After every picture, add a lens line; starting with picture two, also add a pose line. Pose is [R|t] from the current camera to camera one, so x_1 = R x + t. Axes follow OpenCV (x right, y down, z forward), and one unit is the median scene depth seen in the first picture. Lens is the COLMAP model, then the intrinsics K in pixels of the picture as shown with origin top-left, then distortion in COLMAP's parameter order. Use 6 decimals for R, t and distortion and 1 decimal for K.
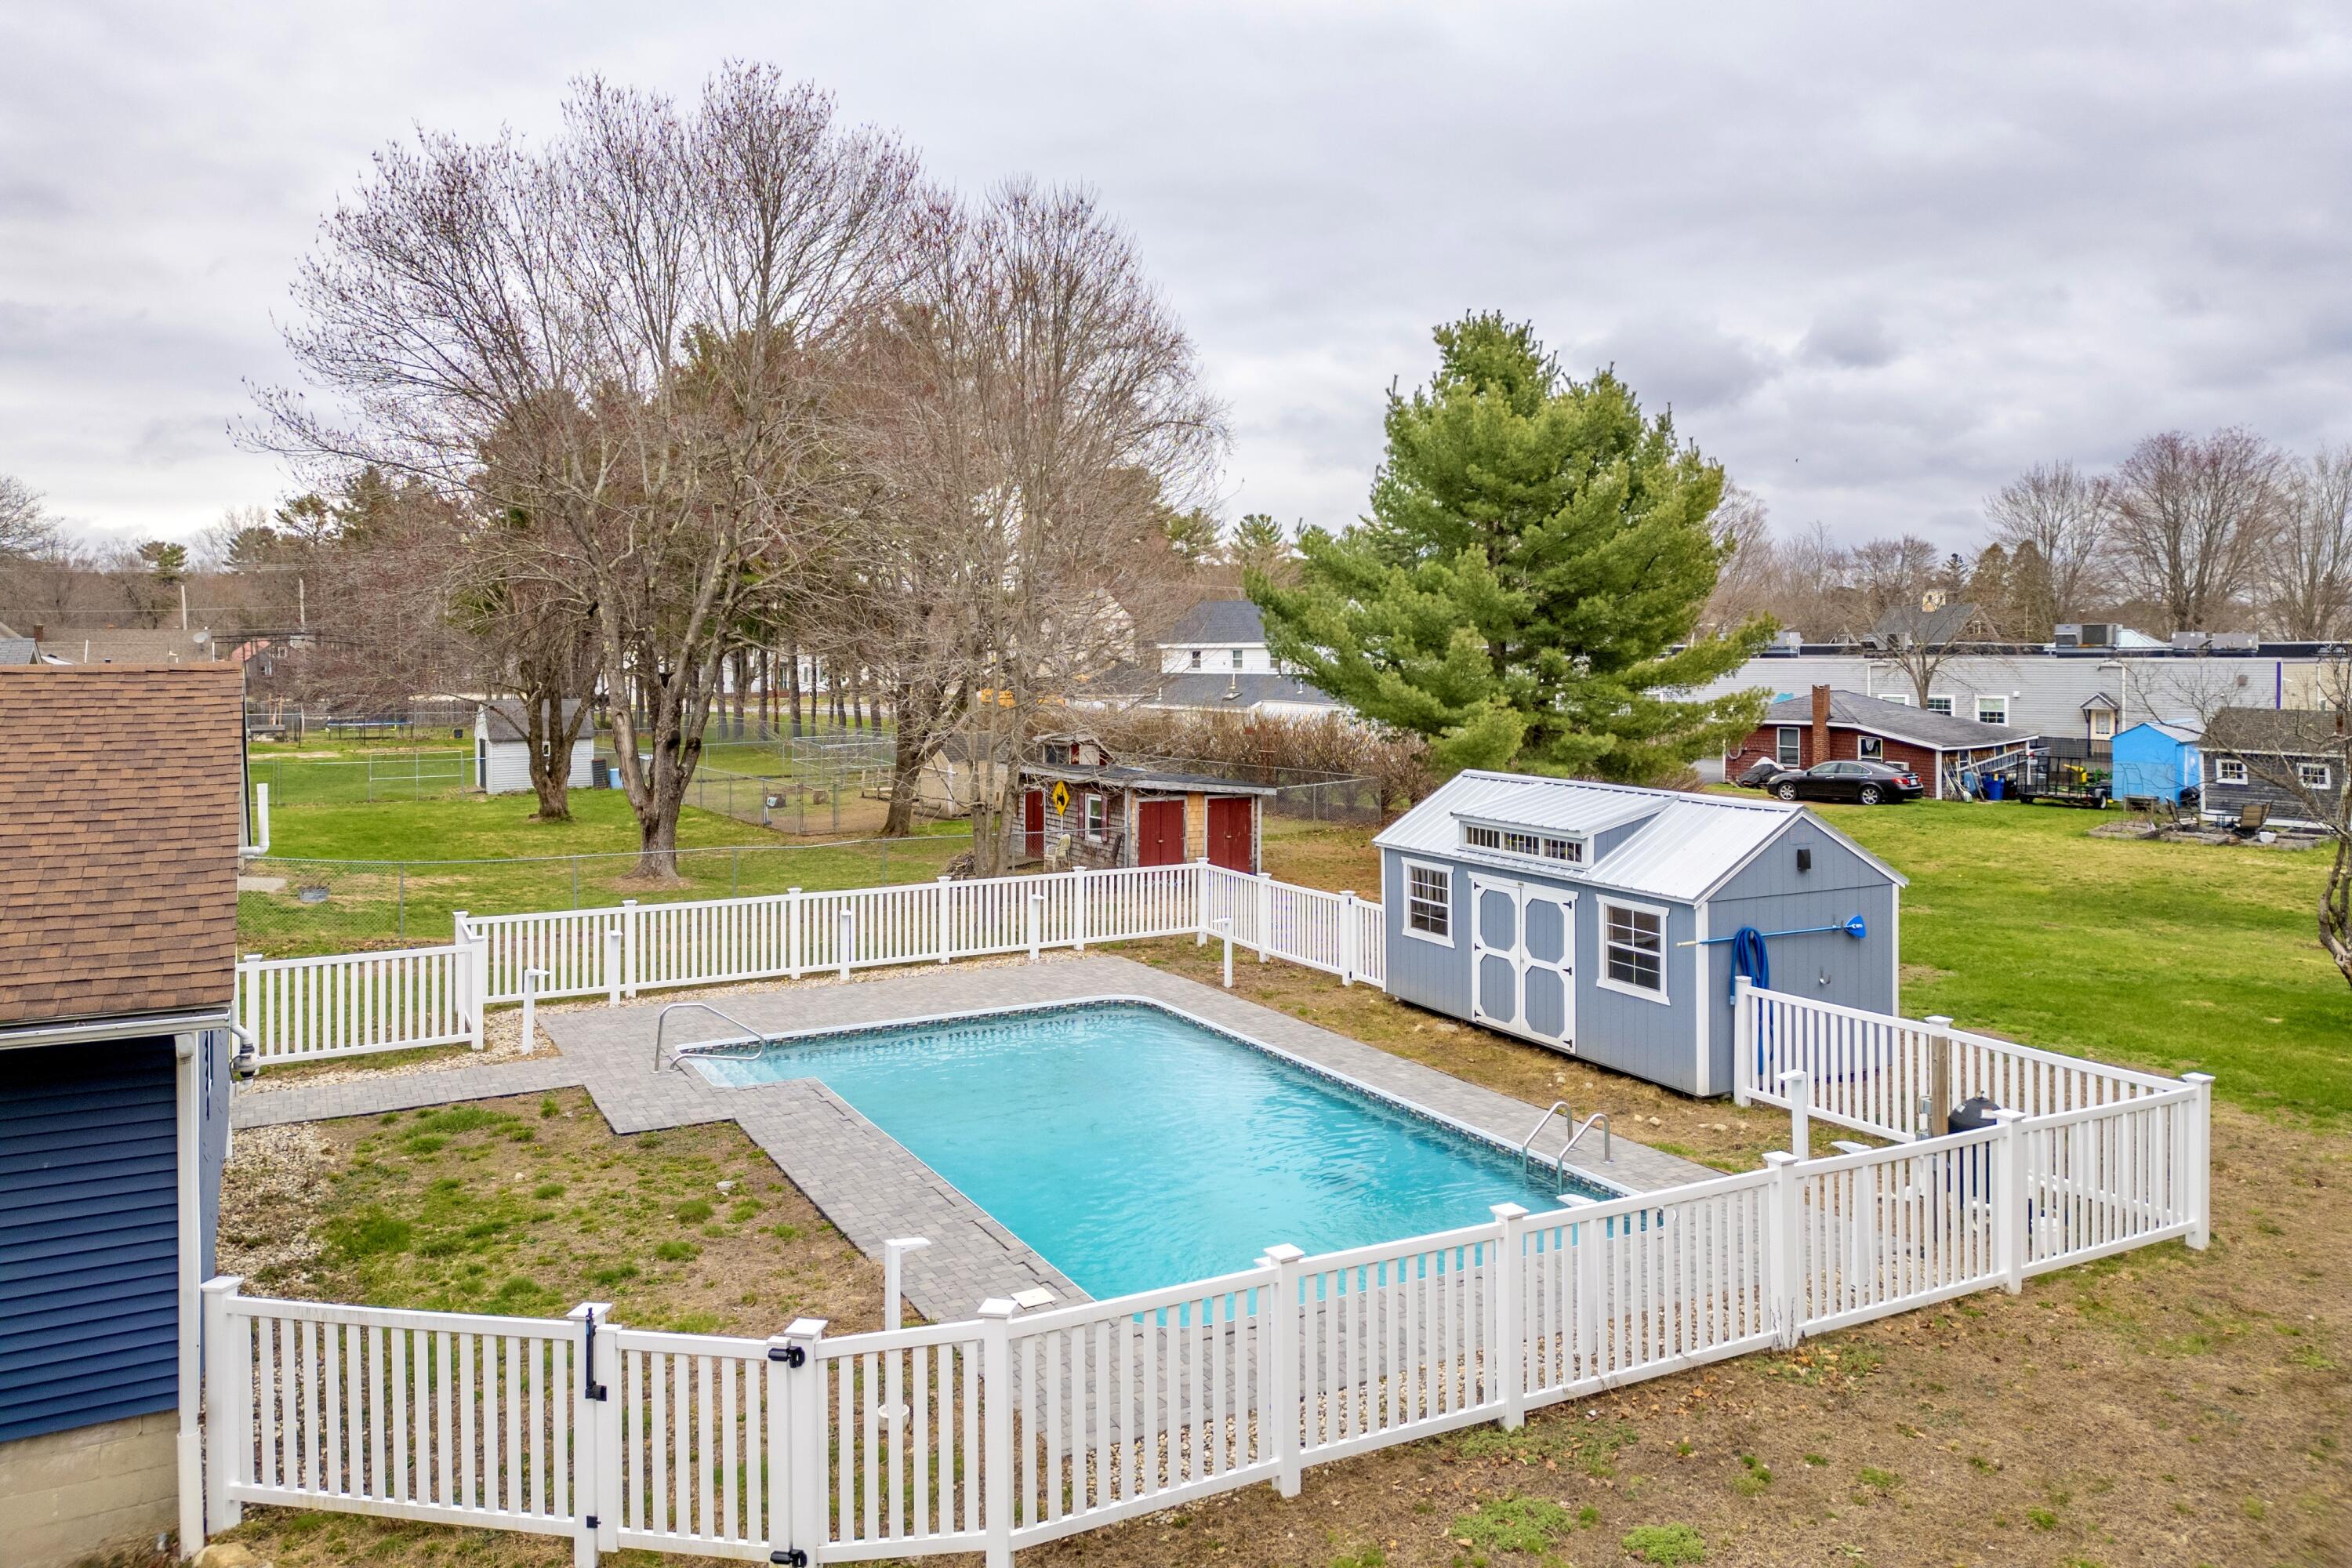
lens RADIAL K [[1640.0, 0, 1174.9], [0, 1640.0, 707.0], [0, 0, 1]] dist [0.089905, -0.090770]
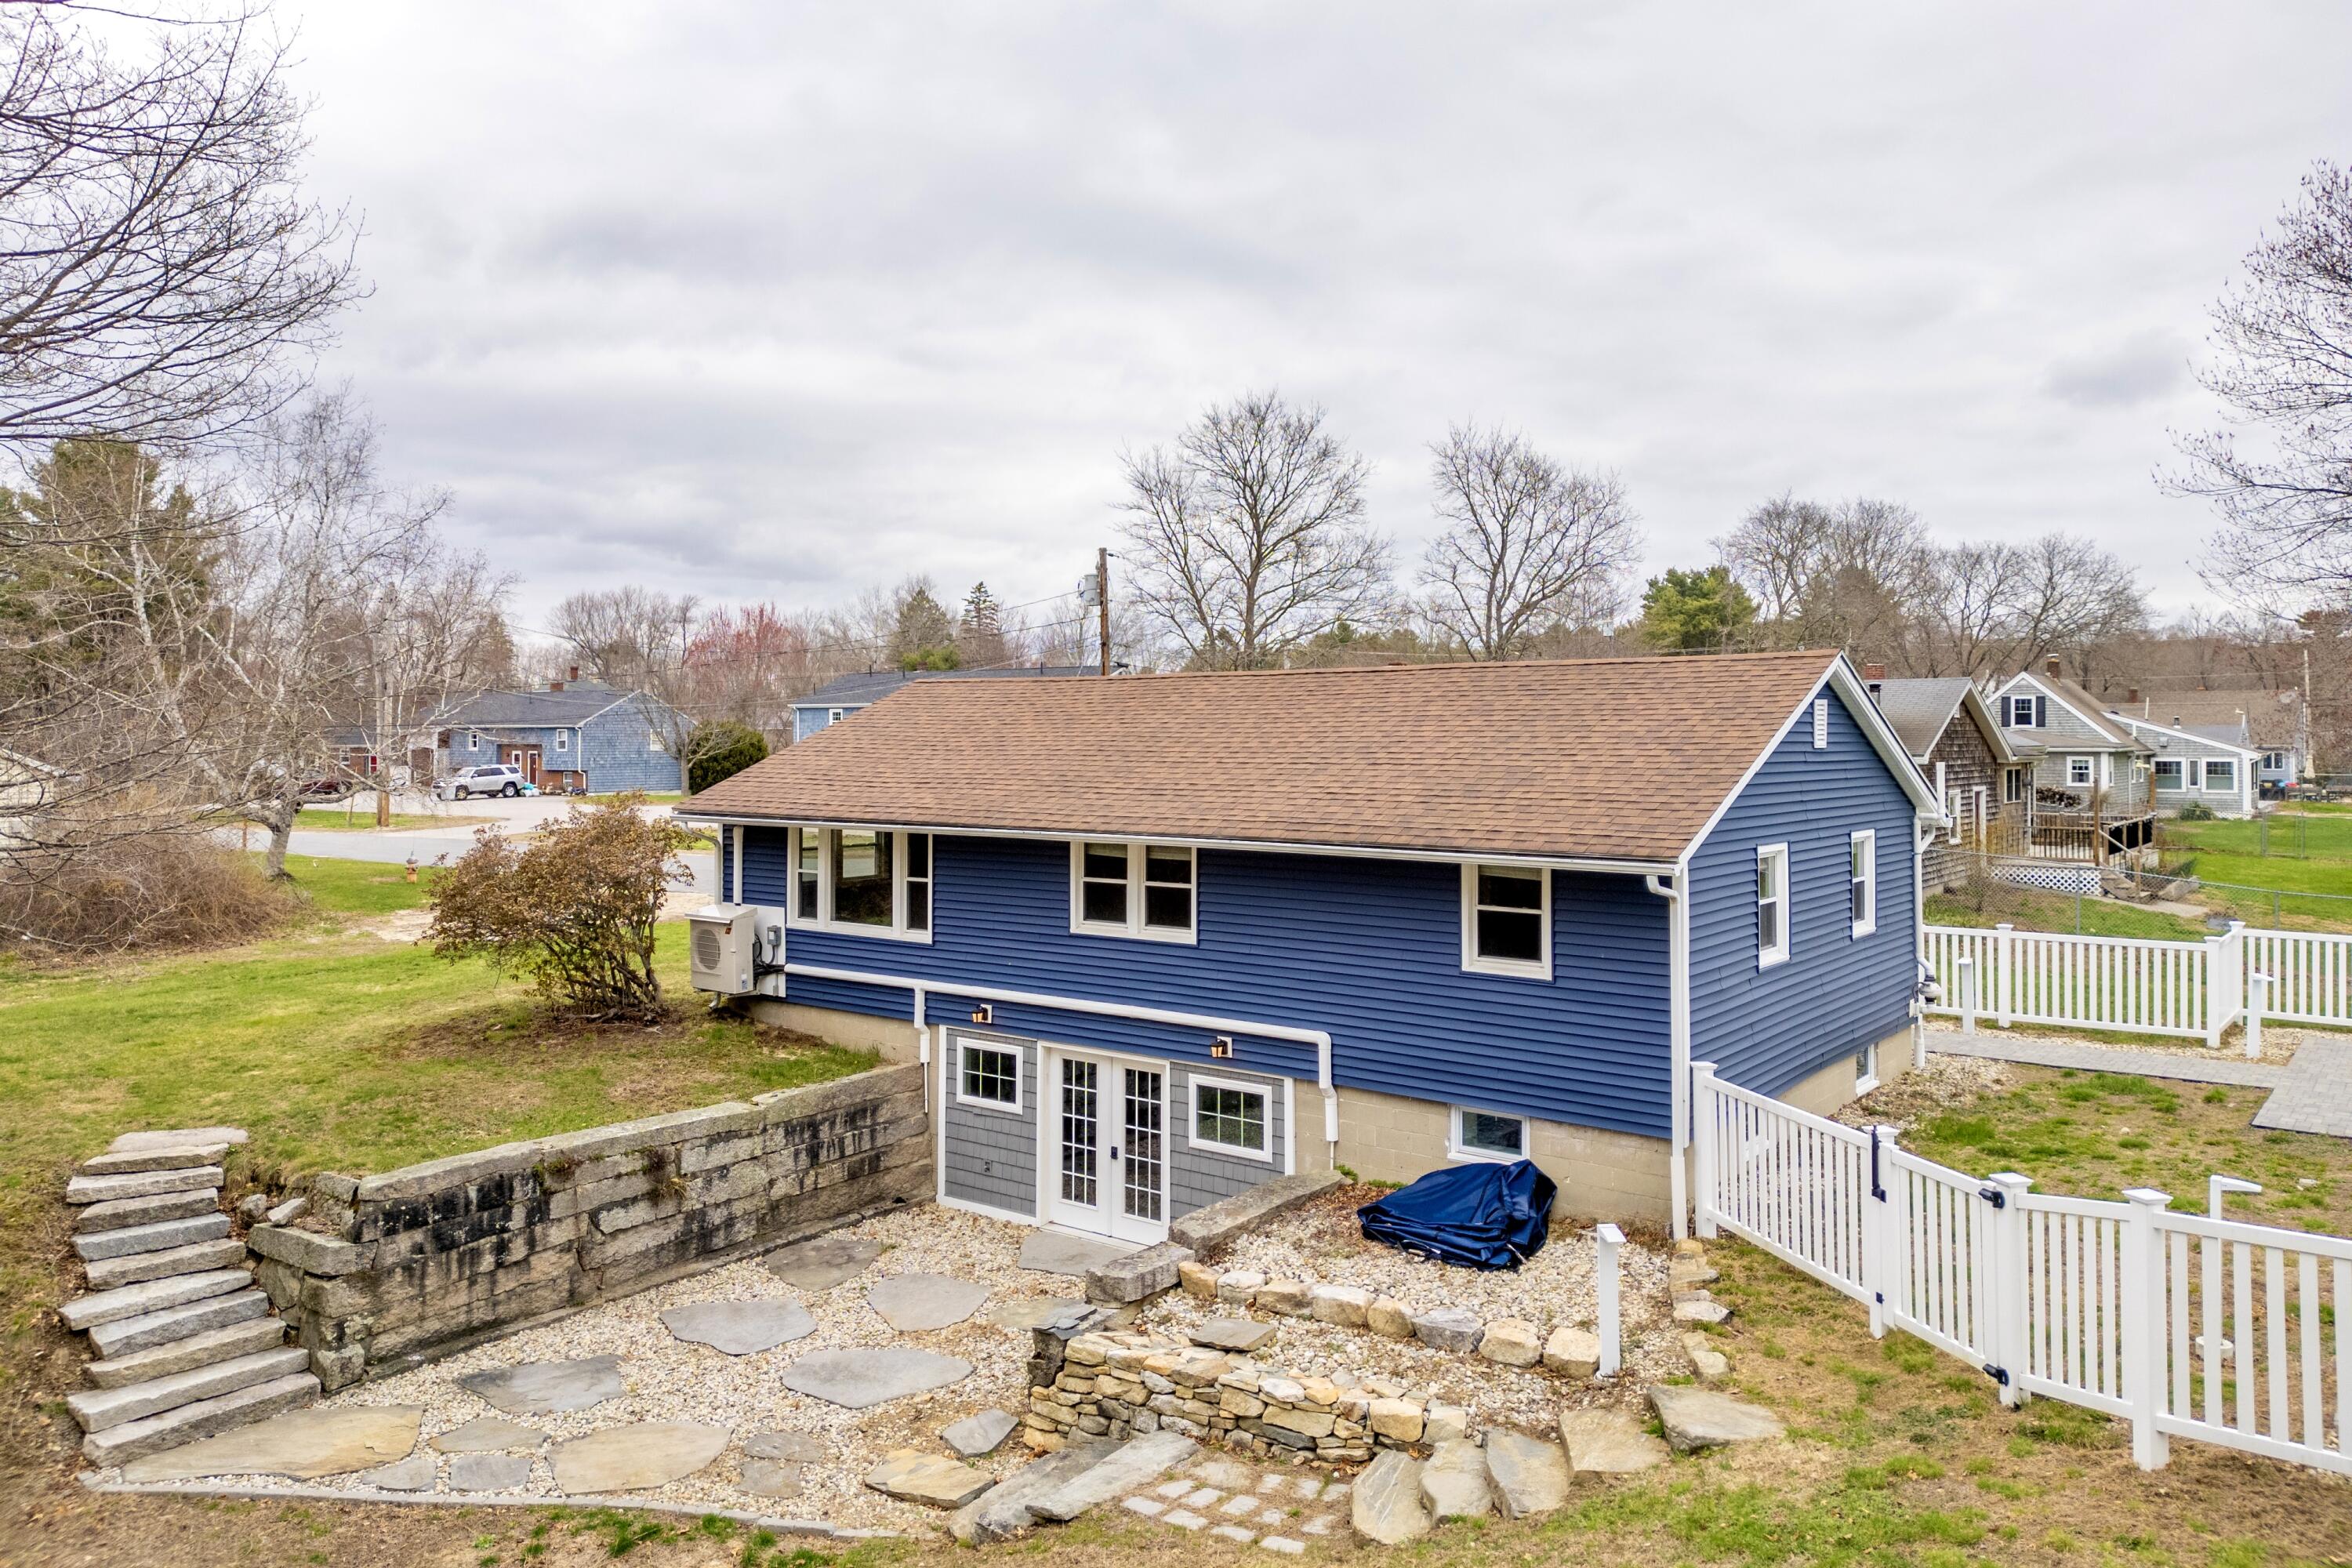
lens RADIAL K [[1640.0, 0, 1174.9], [0, 1640.0, 707.0], [0, 0, 1]] dist [0.089905, -0.090770]
pose [[0.400829, -0.016901, -0.915997, 0.274395], [-0.024874, 0.999260, -0.029321, 0.043926], [0.915815, 0.034537, 0.400112, 0.000796]]
